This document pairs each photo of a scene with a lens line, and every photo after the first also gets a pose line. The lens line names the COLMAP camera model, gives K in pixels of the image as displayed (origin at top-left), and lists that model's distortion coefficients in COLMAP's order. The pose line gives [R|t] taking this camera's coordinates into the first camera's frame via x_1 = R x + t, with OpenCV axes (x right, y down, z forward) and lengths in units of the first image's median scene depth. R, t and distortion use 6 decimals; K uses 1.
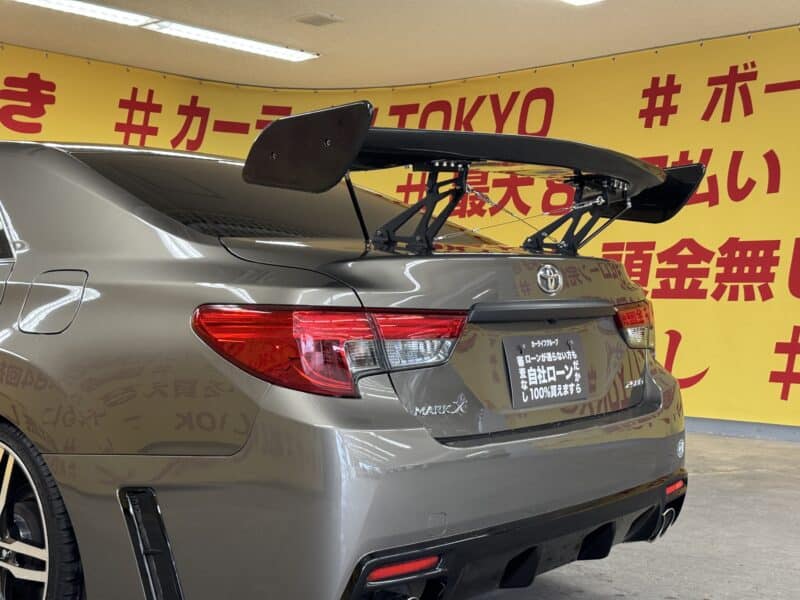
lens RADIAL K [[1052.5, 0, 400.0], [0, 1052.5, 300.0], [0, 0, 1]] dist [0.023447, 0.049094]
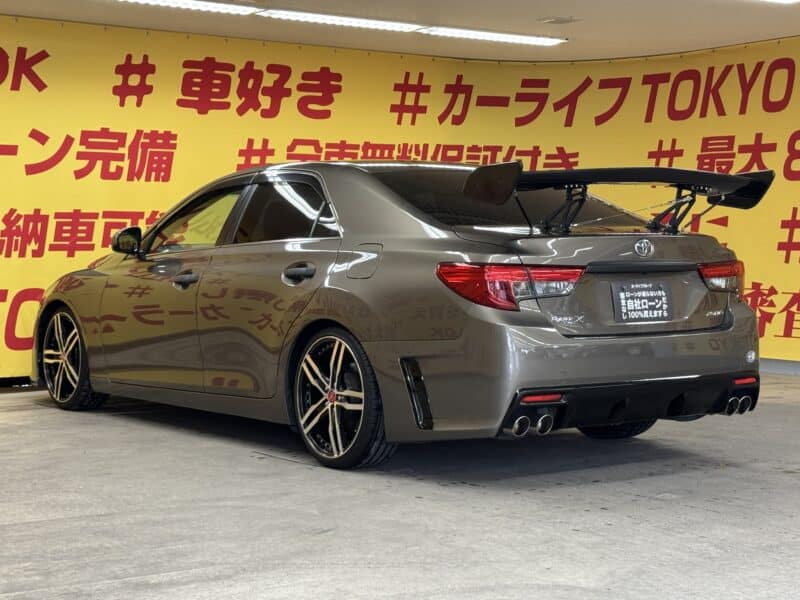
lens RADIAL K [[1335.9, 0, 400.0], [0, 1335.9, 300.0], [0, 0, 1]] dist [0.113022, -0.937397]
pose [[0.968973, 0.010093, -0.246959, 0.286021], [-0.002794, 0.999549, 0.029888, 0.000017], [0.247149, -0.028271, 0.968565, -1.162502]]
